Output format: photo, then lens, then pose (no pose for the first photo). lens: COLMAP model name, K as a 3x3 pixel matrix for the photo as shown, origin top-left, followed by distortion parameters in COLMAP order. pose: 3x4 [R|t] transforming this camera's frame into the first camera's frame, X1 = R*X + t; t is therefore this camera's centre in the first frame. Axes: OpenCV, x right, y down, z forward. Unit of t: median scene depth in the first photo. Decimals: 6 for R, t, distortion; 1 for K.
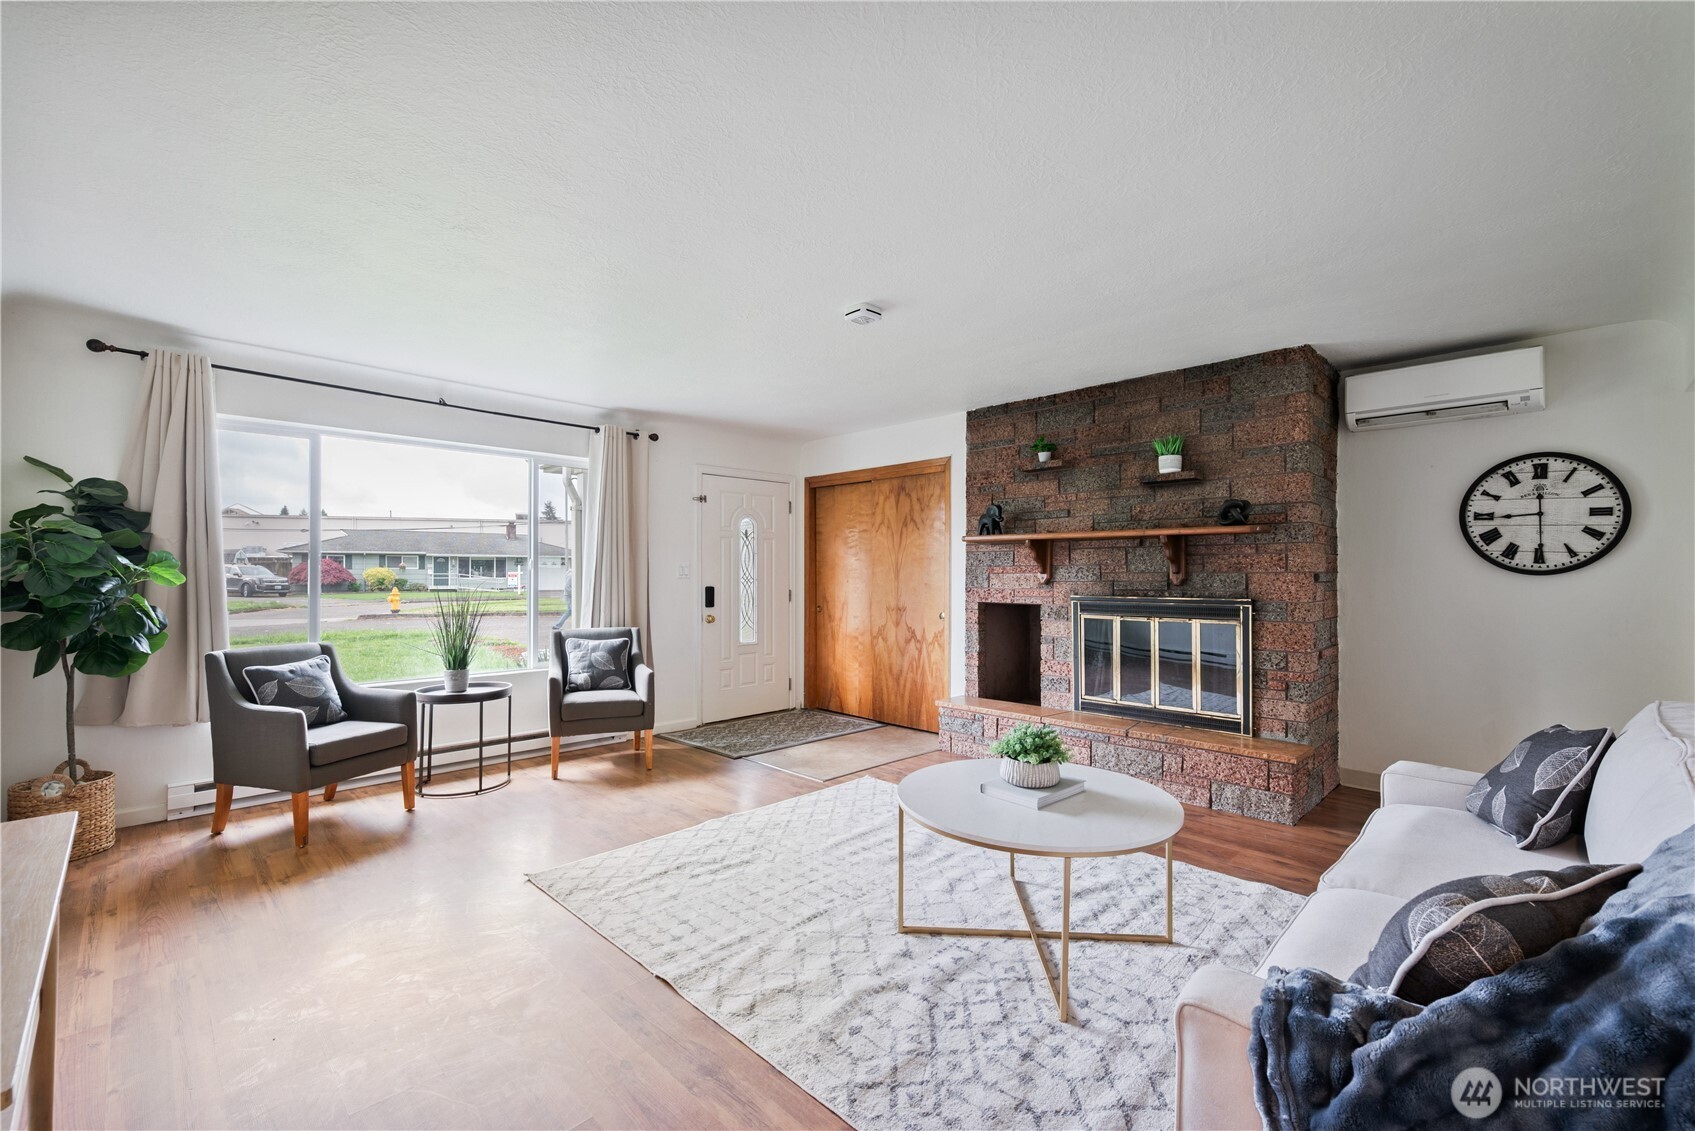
lens RADIAL K [[713.3, 0, 847.5], [0, 713.3, 565.5], [0, 0, 1]] dist [0.002534, 0.000225]
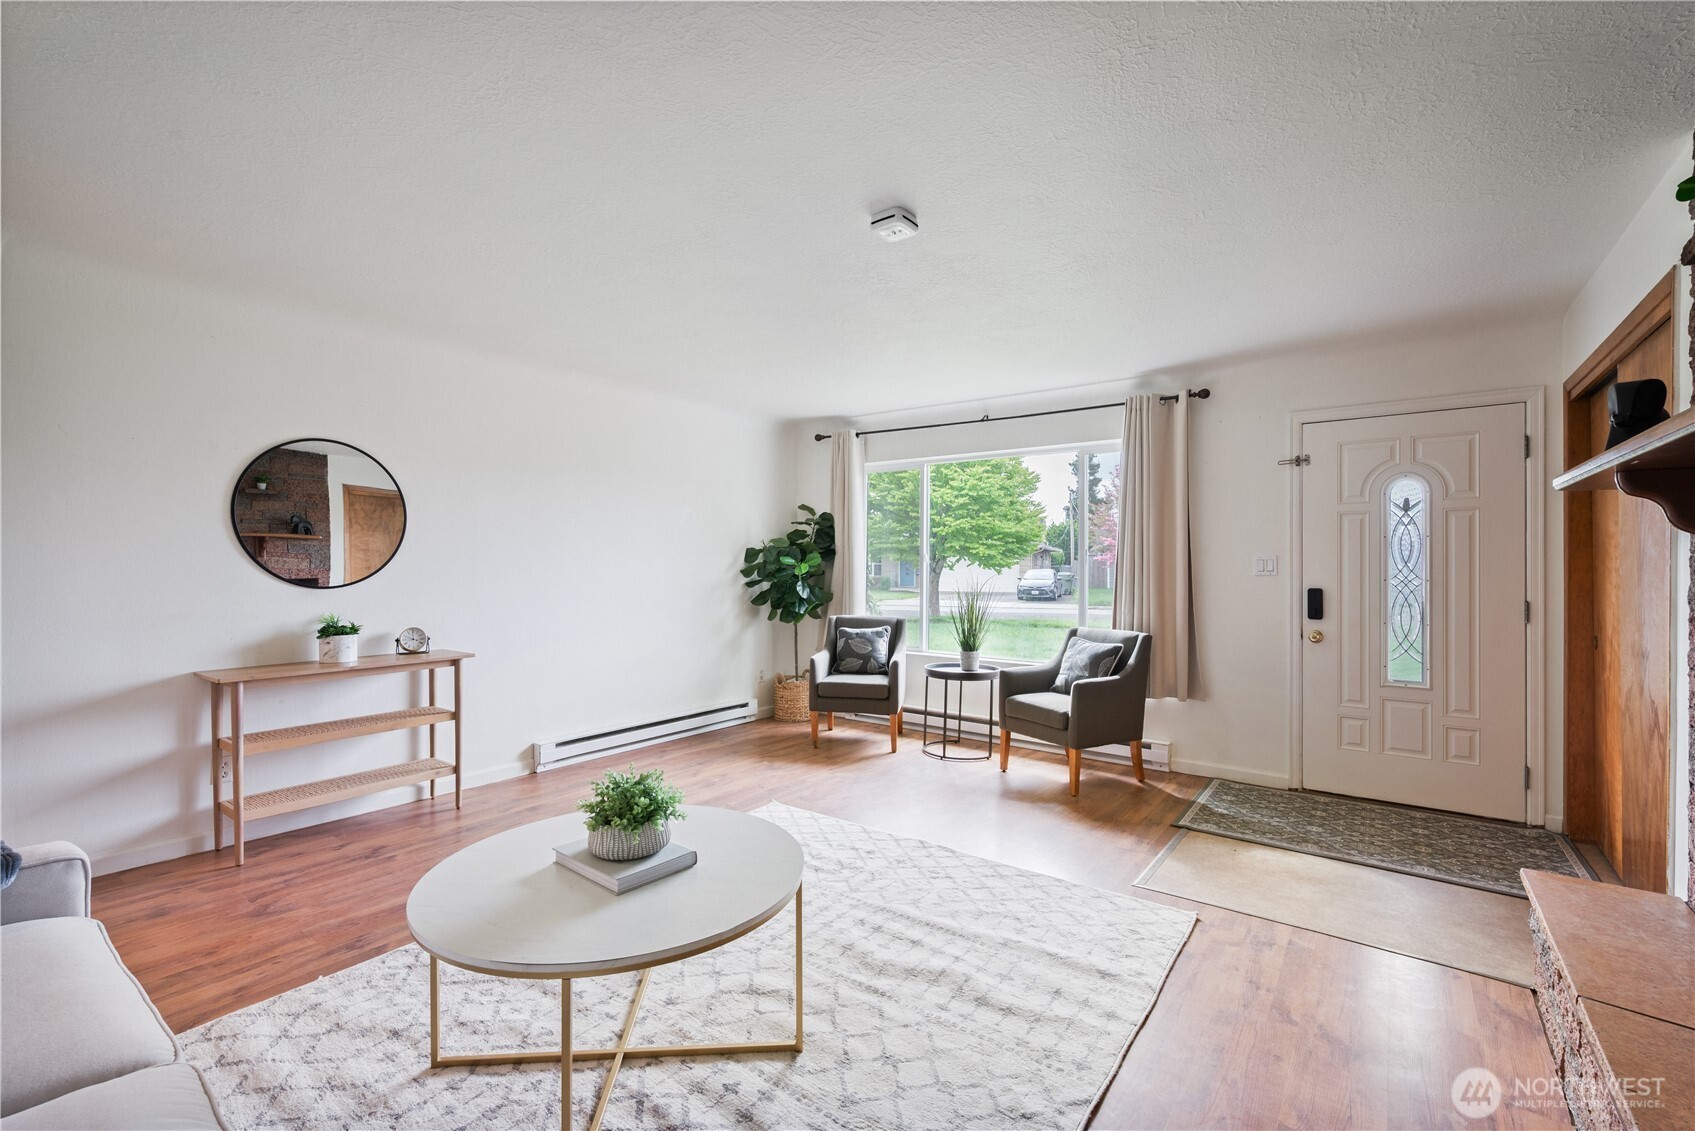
lens RADIAL K [[733.5, 0, 847.5], [0, 733.5, 565.5], [0, 0, 1]] dist [-0.000152, -0.000114]
pose [[0.144556, -0.000676, -0.989496, 0.573975], [0.006404, 0.999979, 0.000253, 0.006094], [0.989476, -0.006373, 0.144557, 0.617164]]
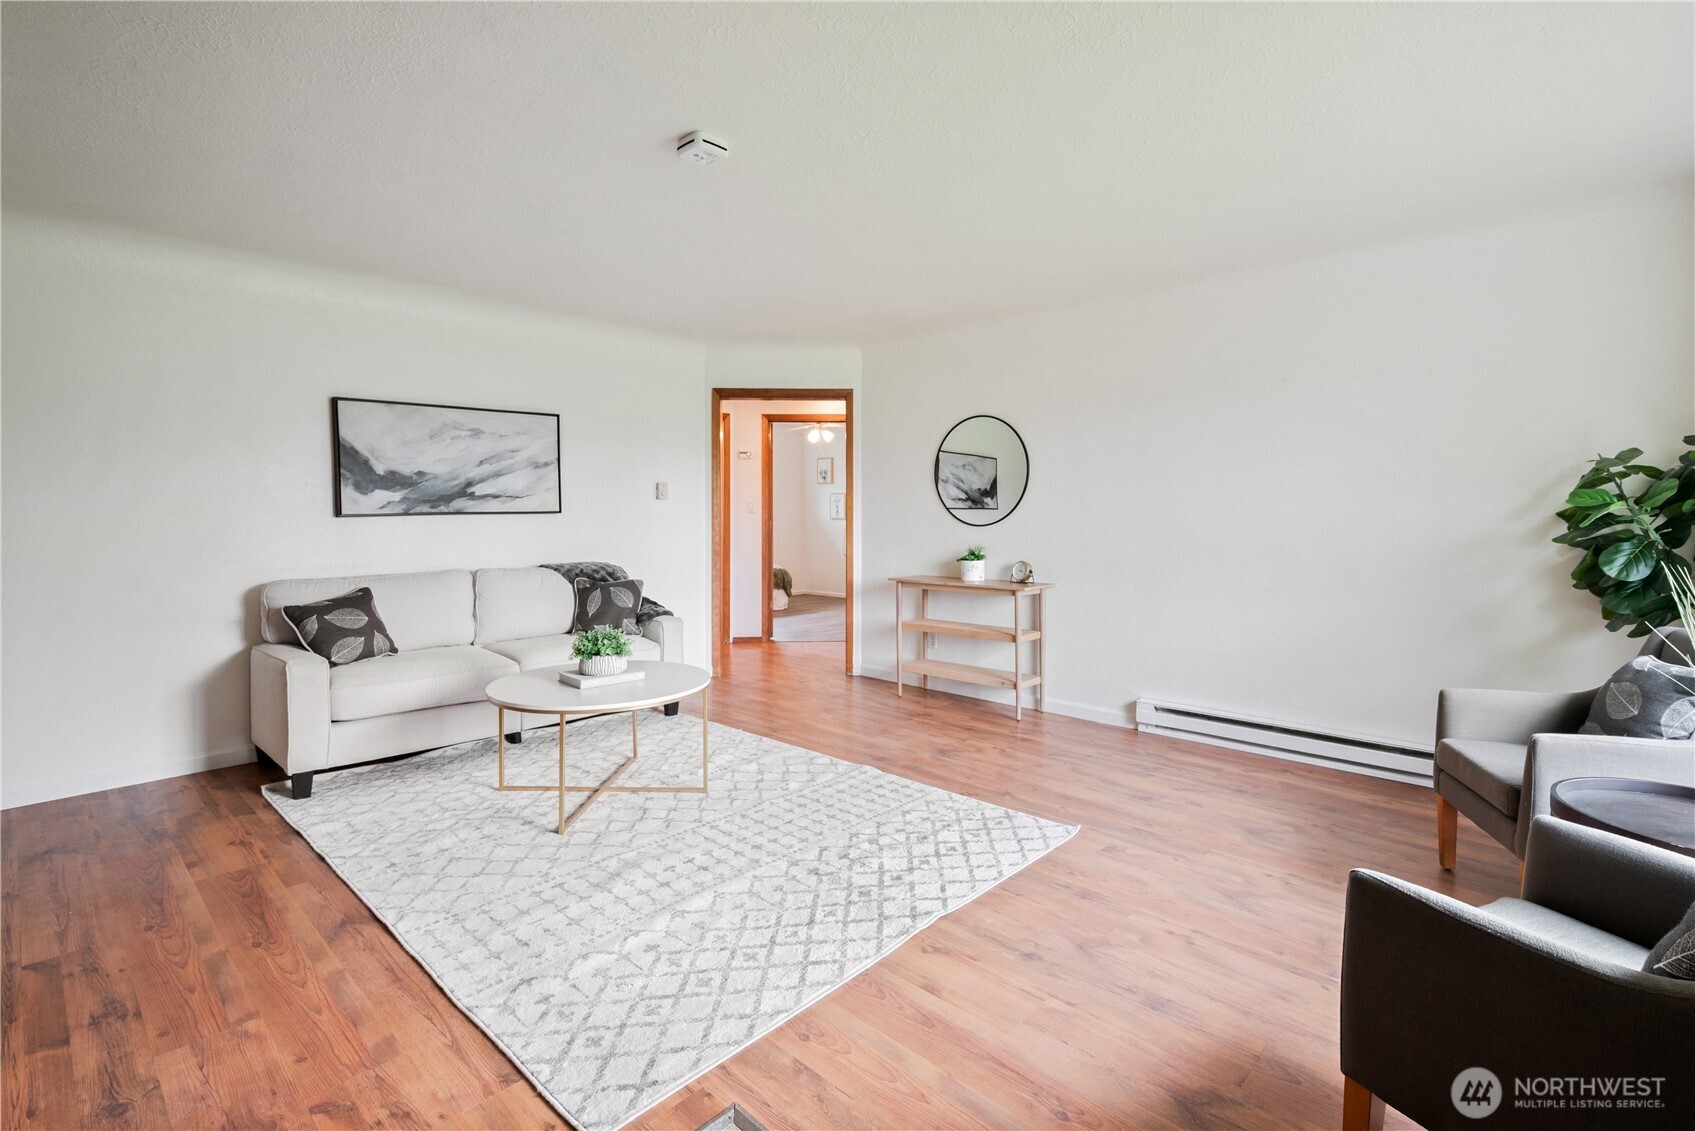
lens RADIAL K [[792.4, 0, 847.3], [0, 792.4, 513.8], [0, 0, 1]] dist [0.000991, 0.000280]
pose [[-0.999493, -0.001576, -0.031785, -0.072600], [-0.001424, 0.999988, -0.004788, 0.015626], [0.031792, -0.004740, -0.999483, 1.334764]]
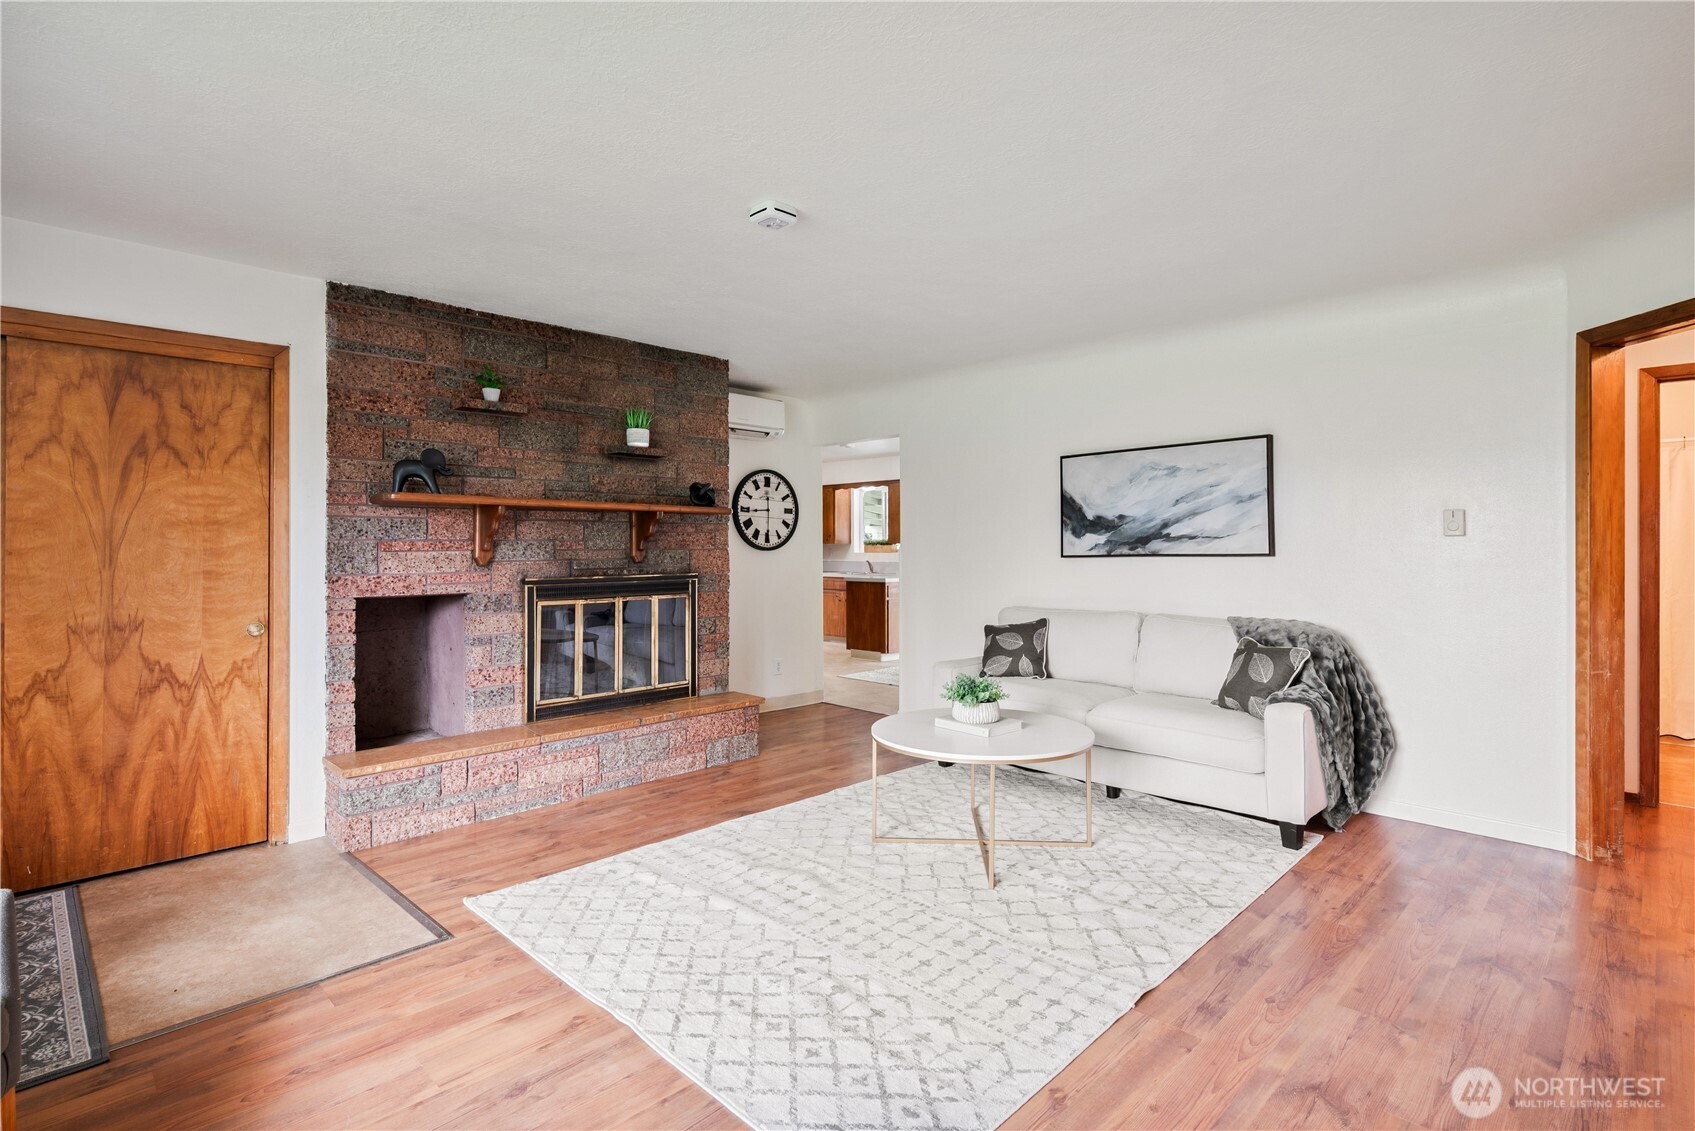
lens RADIAL K [[820.1, 0, 870.0], [0, 820.1, 543.3], [0, 0, 1]] dist [-0.001079, -0.000253]
pose [[-0.017140, 0.004928, 0.999841, -0.636281], [-0.009098, 0.999946, -0.005084, 0.004005], [-0.999812, -0.009184, -0.017095, 0.669445]]
